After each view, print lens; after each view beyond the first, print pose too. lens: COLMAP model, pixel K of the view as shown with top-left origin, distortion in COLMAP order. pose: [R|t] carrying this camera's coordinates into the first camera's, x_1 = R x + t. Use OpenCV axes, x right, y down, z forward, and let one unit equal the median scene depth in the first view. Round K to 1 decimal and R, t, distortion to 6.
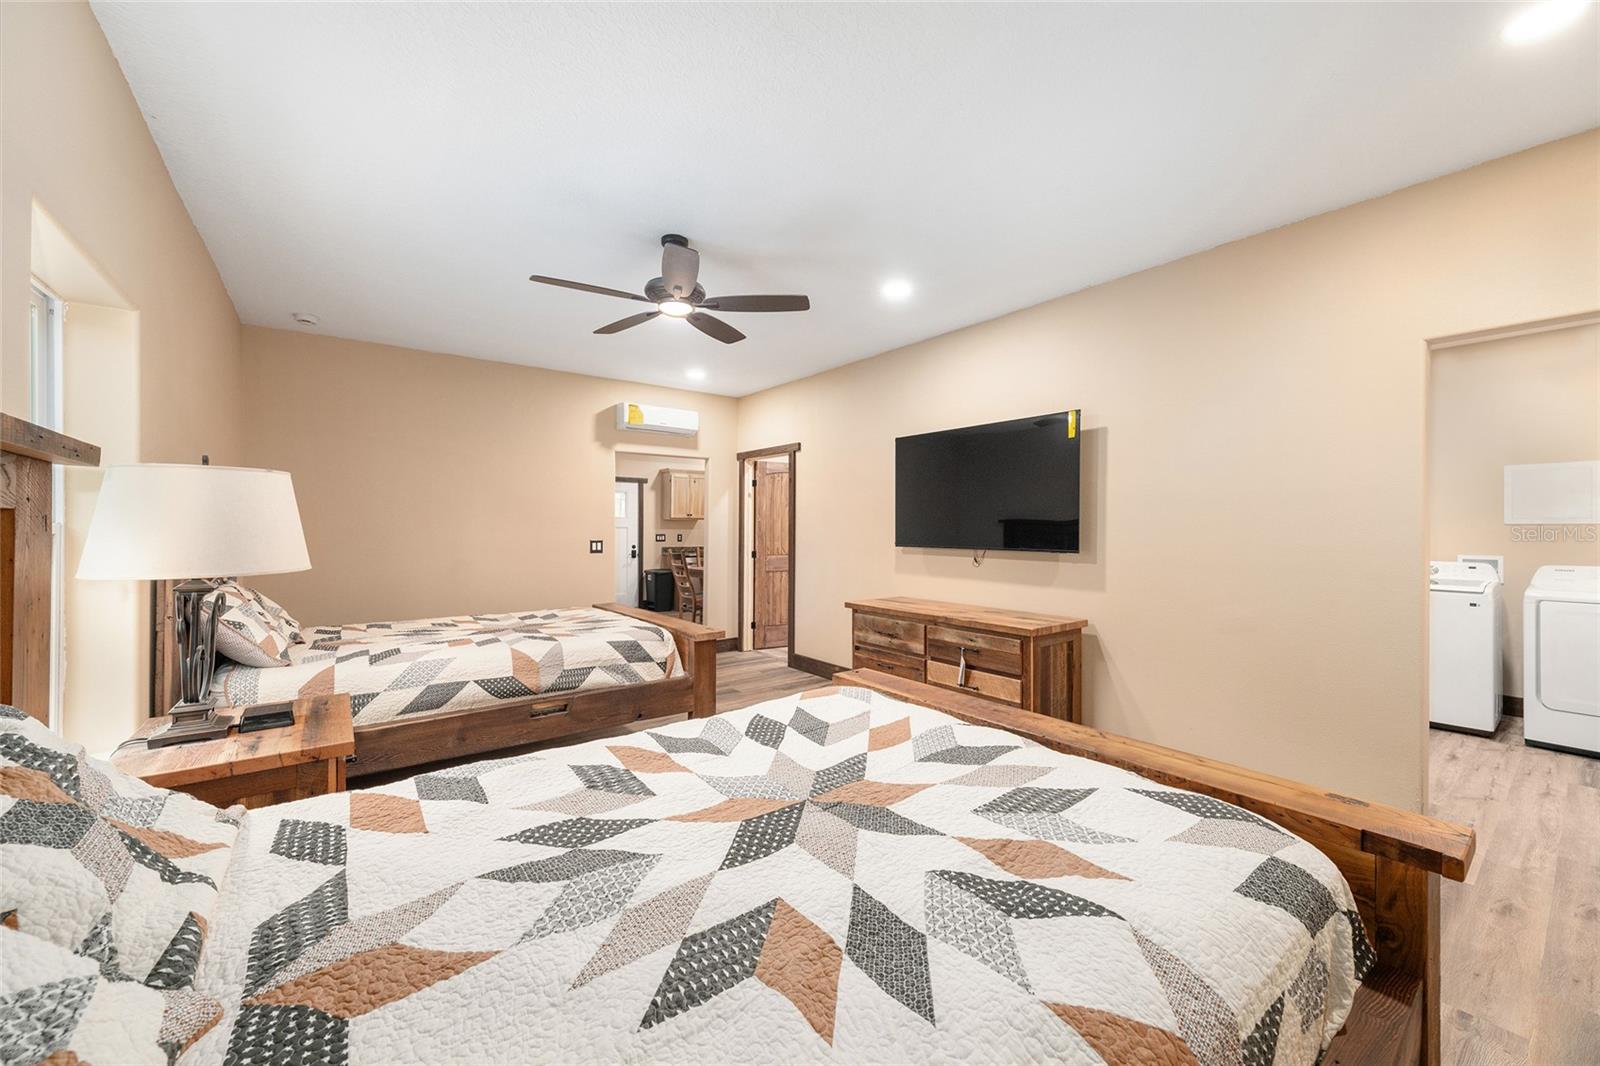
lens RADIAL K [[615.2, 0, 804.4], [0, 615.2, 524.4], [0, 0, 1]] dist [-0.001241, 0.000757]
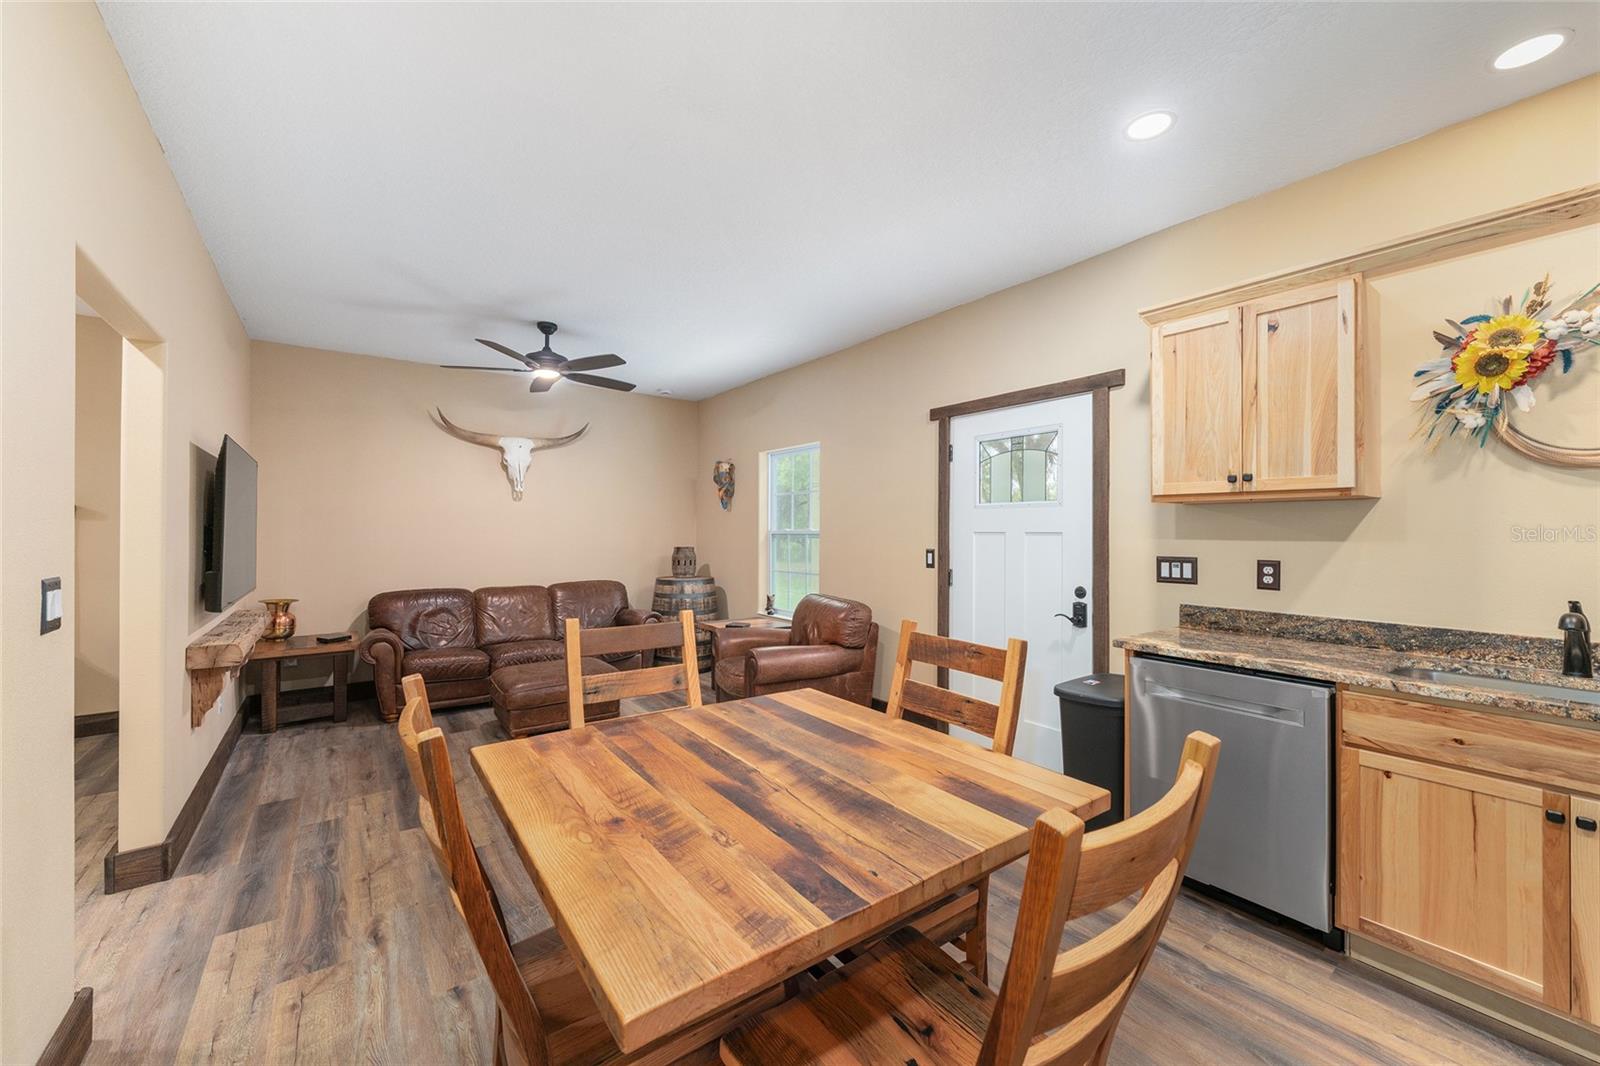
lens RADIAL K [[615.2, 0, 801.7], [0, 615.2, 529.3], [0, 0, 1]] dist [-0.001241, 0.000757]
pose [[-0.009601, -0.010392, -0.999900, 0.046988], [-0.009087, 0.999906, -0.010305, 0.007799], [0.999913, 0.008987, -0.009694, 0.846483]]
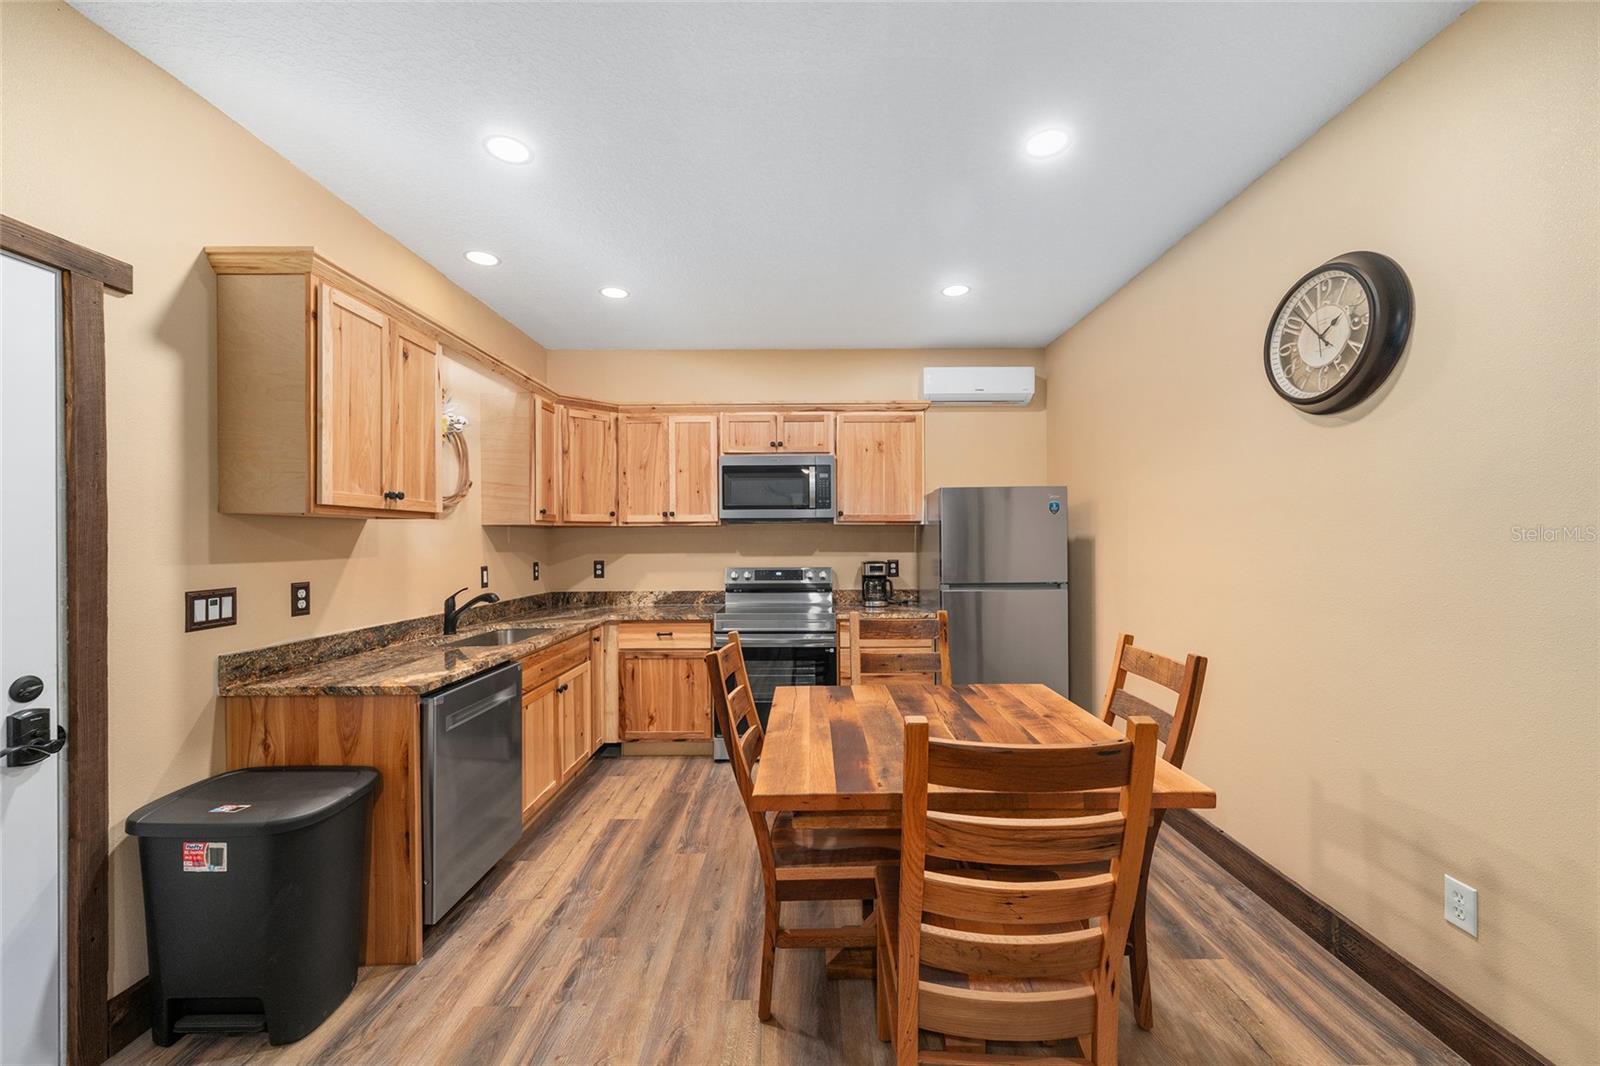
lens RADIAL K [[615.2, 0, 804.7], [0, 615.2, 538.9], [0, 0, 1]] dist [-0.001241, 0.000757]
pose [[0.613452, -0.010626, 0.789660, -0.275752], [0.013243, 0.999907, 0.003166, 0.001827], [-0.789621, 0.008515, 0.613536, 0.749918]]
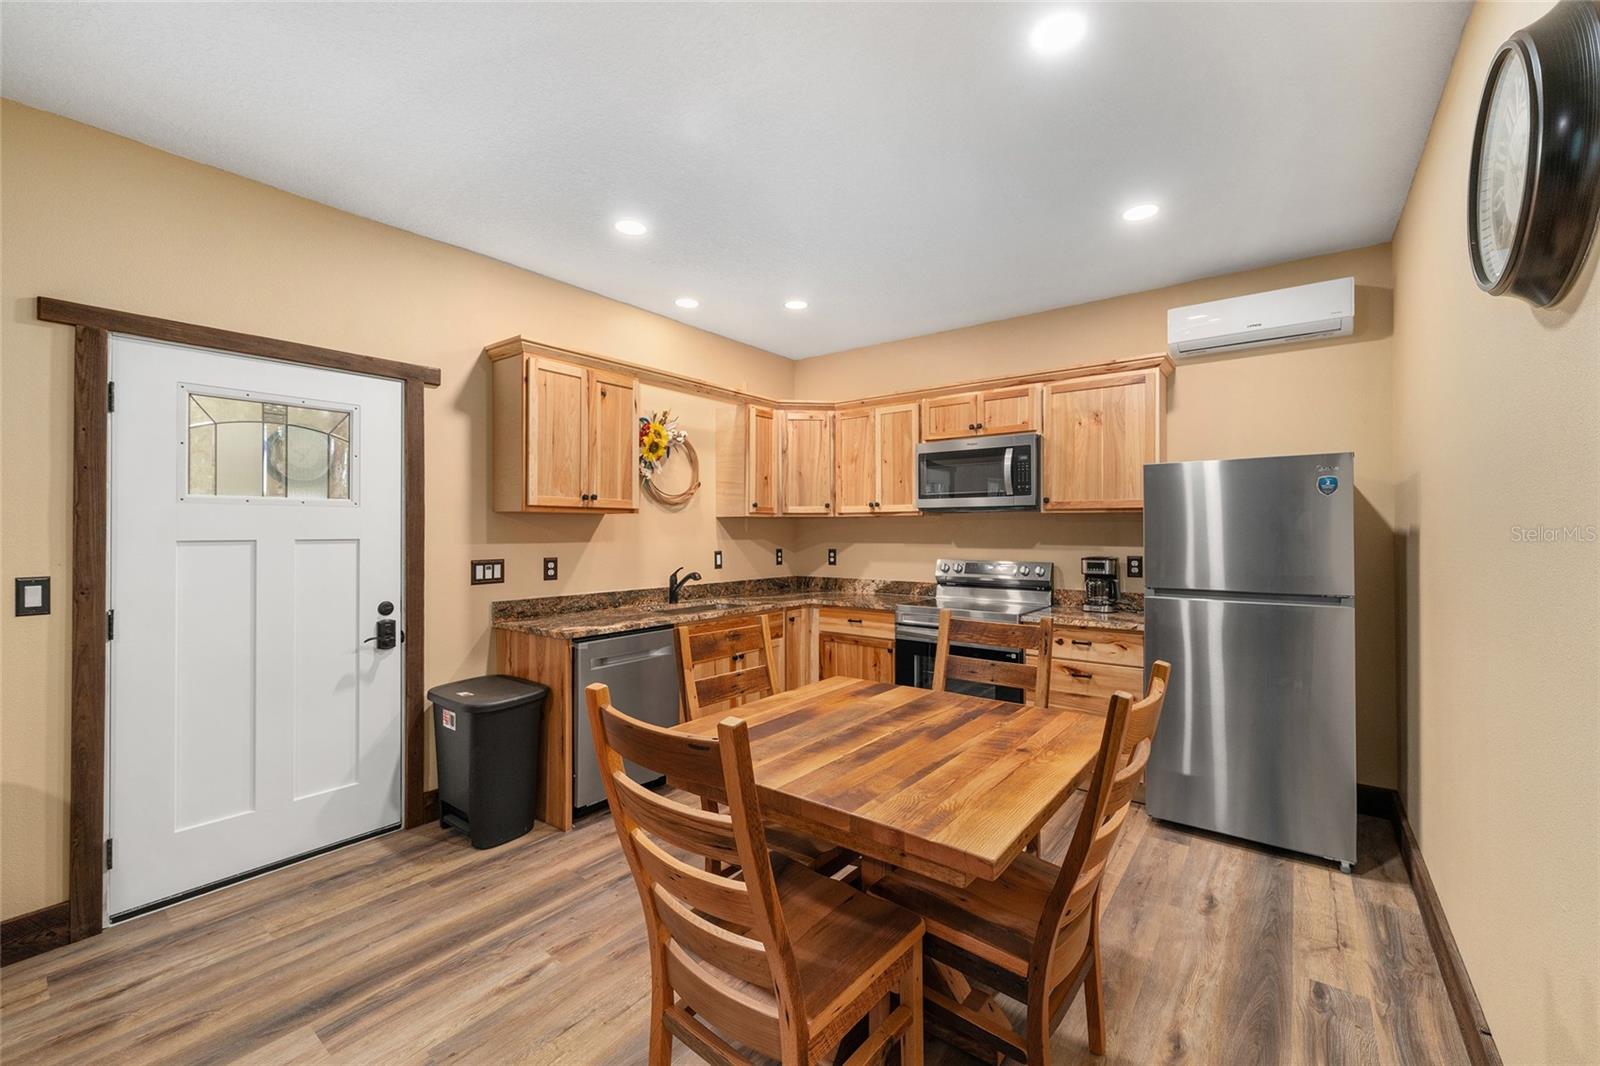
lens RADIAL K [[645.3, 0, 803.4], [0, 645.3, 527.3], [0, 0, 1]] dist [0.001743, 0.000452]
pose [[0.965976, -0.007127, 0.258533, -0.167990], [0.009151, 0.999936, -0.006628, 0.003265], [-0.258469, 0.008768, 0.965980, 0.660587]]
